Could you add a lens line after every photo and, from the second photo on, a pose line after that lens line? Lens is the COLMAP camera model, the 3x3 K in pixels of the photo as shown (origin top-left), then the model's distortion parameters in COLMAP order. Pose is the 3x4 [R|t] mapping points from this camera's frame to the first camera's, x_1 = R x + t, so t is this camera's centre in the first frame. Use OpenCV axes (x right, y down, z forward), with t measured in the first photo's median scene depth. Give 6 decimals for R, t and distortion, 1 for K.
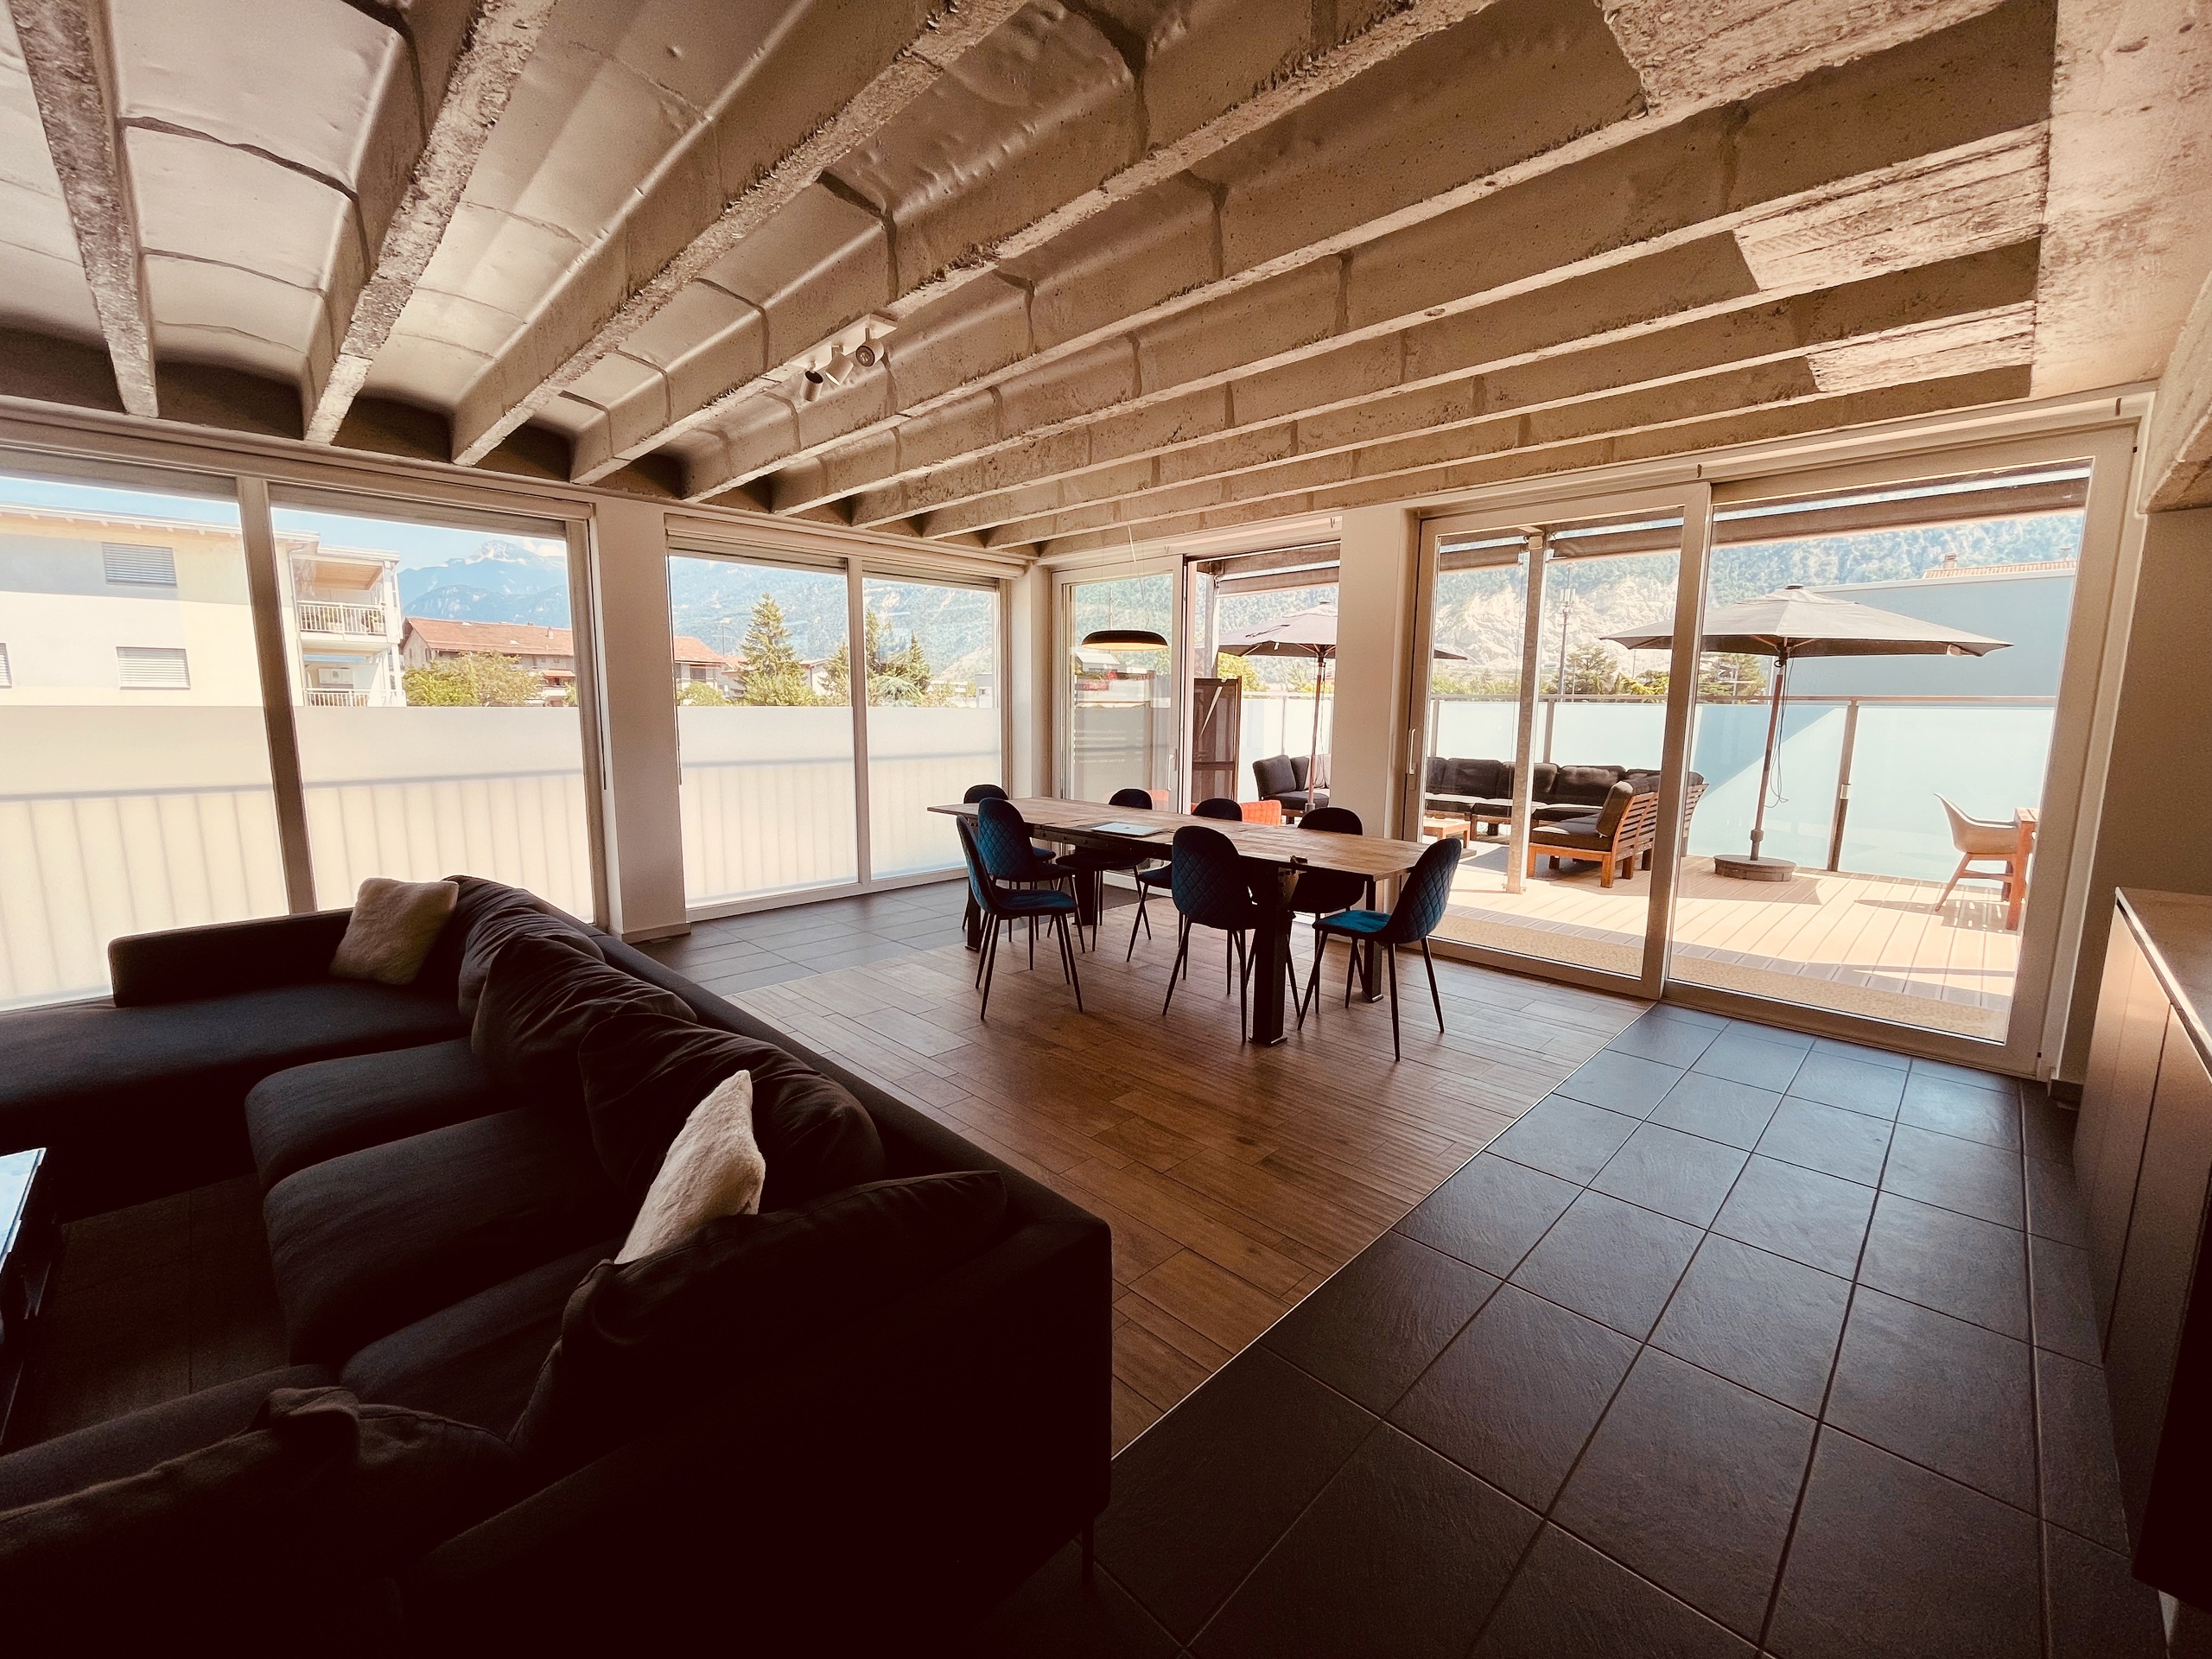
lens RADIAL K [[898.1, 0, 1096.9], [0, 898.1, 830.2], [0, 0, 1]] dist [0.001016, 0.000464]
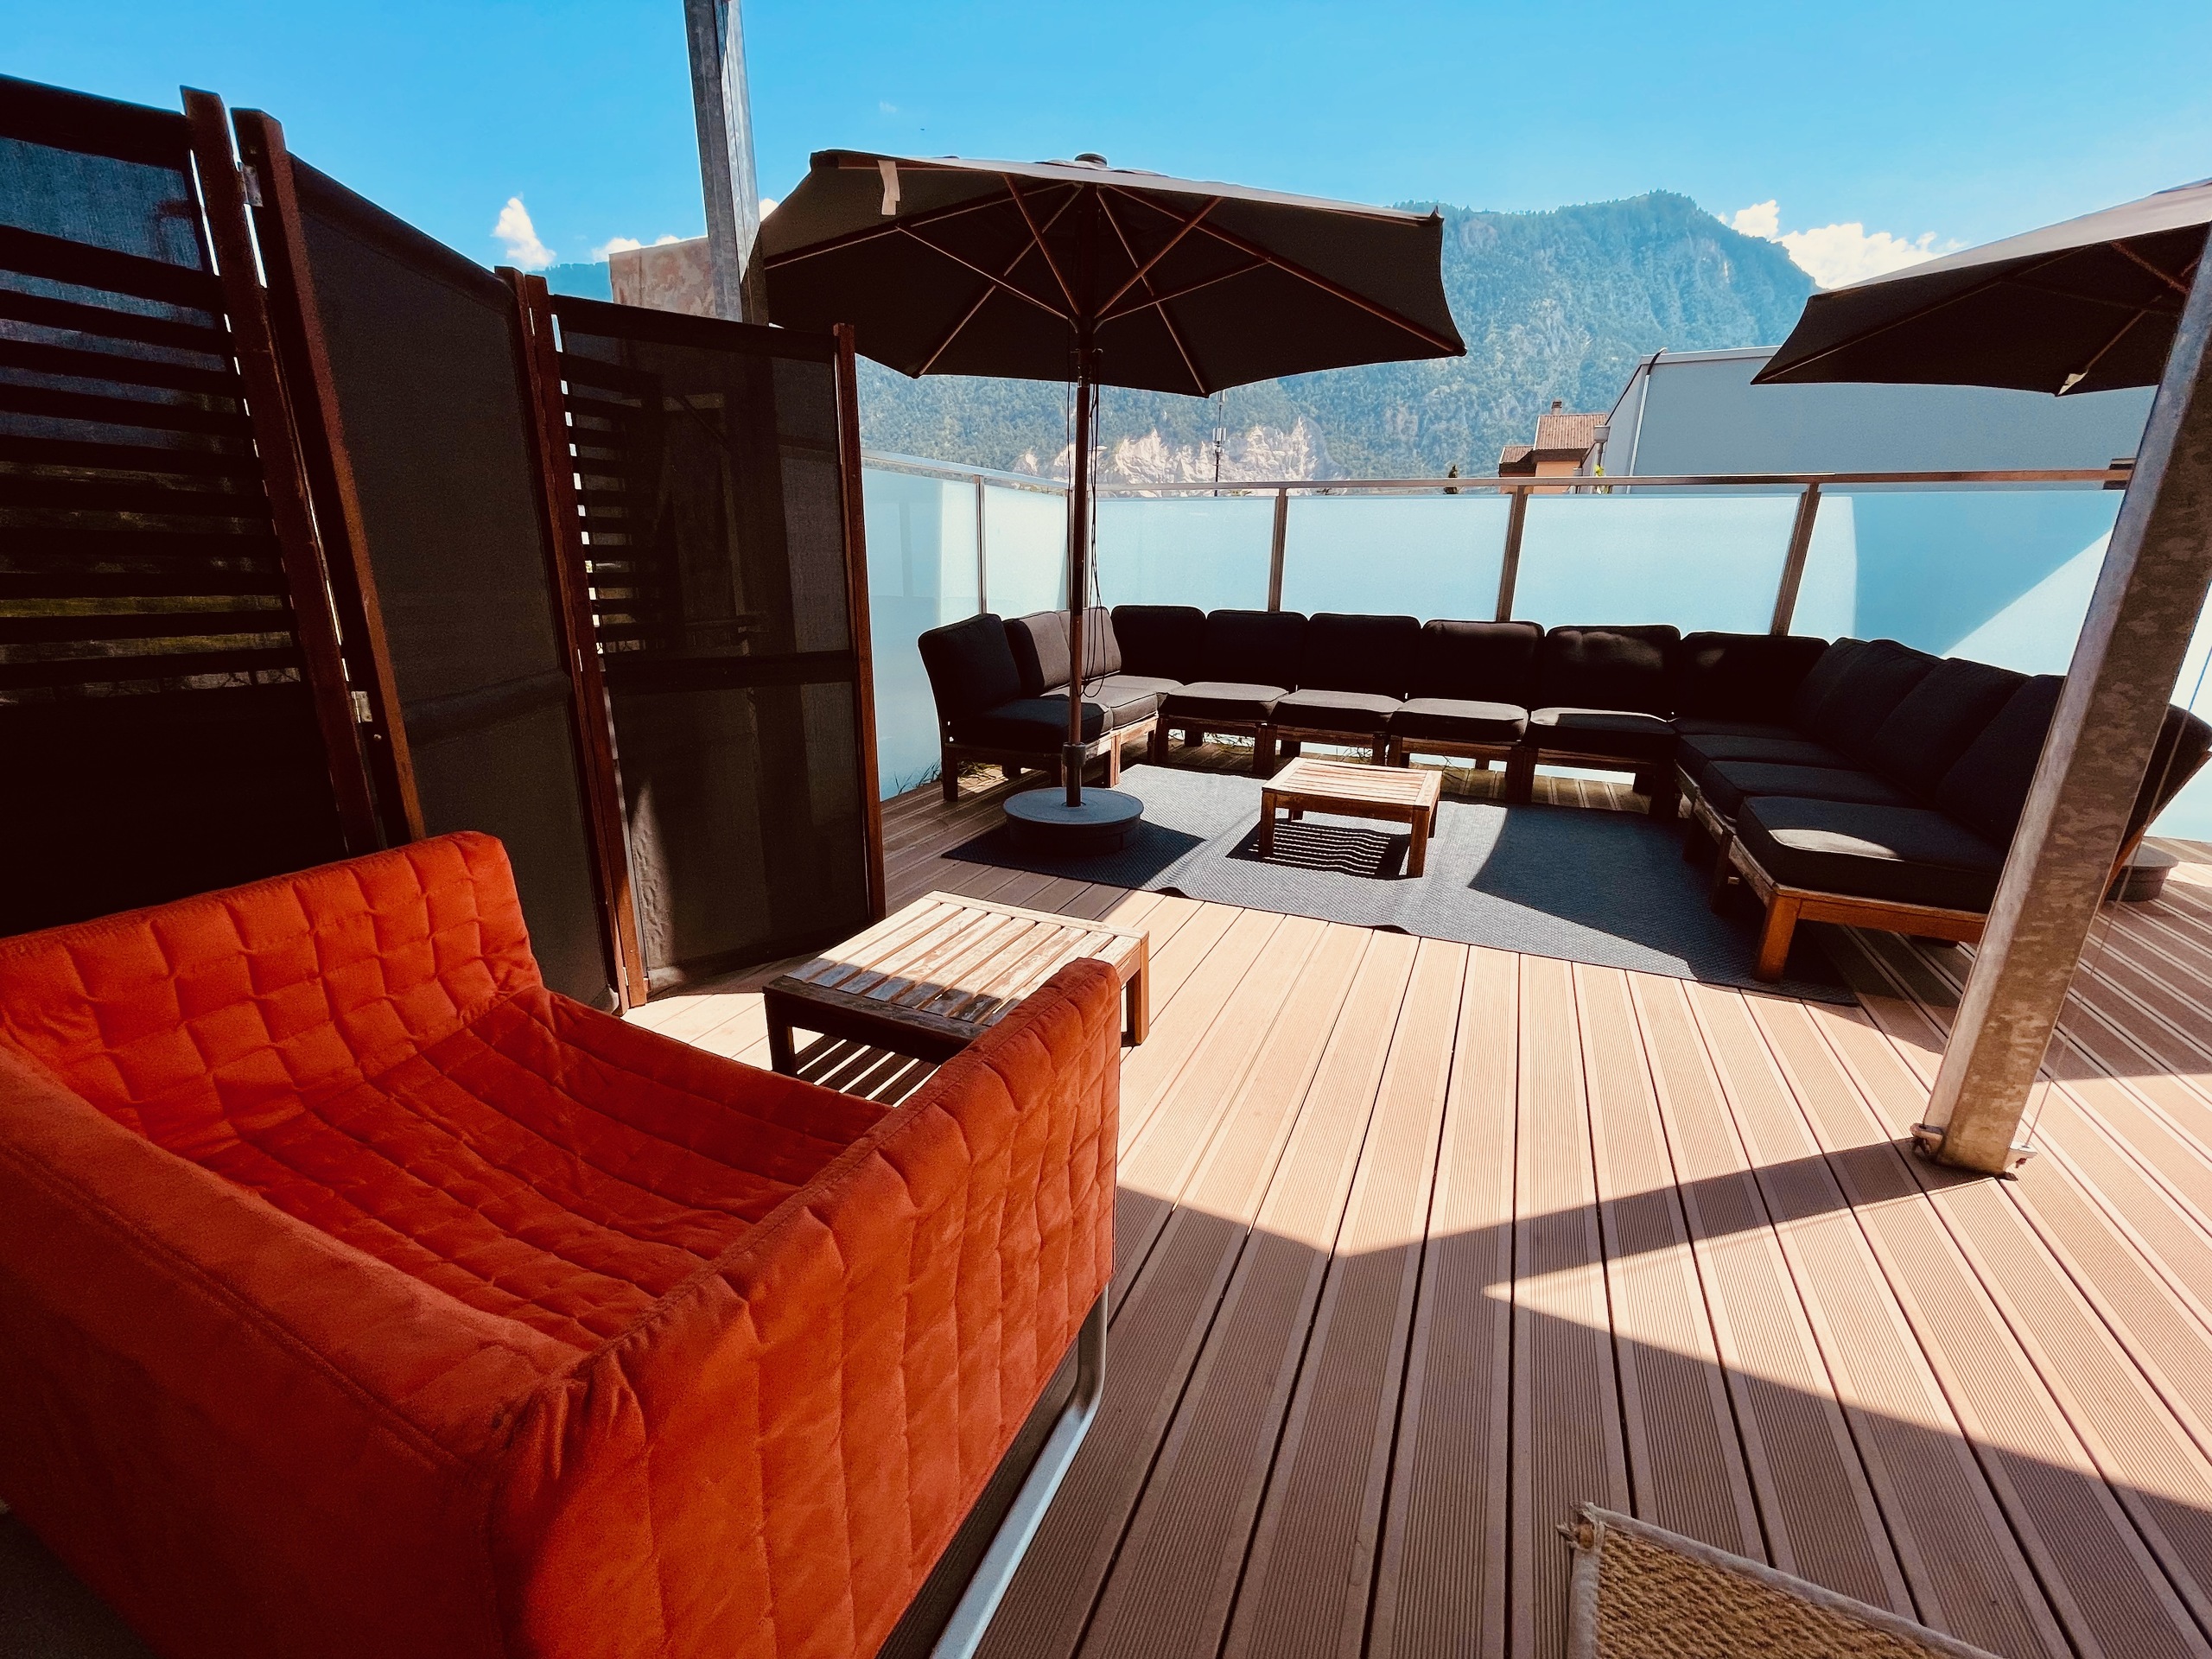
lens RADIAL K [[898.1, 0, 1102.9], [0, 898.1, 825.7], [0, 0, 1]] dist [0.001016, 0.000464]
pose [[0.932869, -0.101761, 0.345543, 0.020672], [0.045112, 0.984719, 0.168206, -0.011480], [-0.357380, -0.141327, 0.923205, 0.120866]]
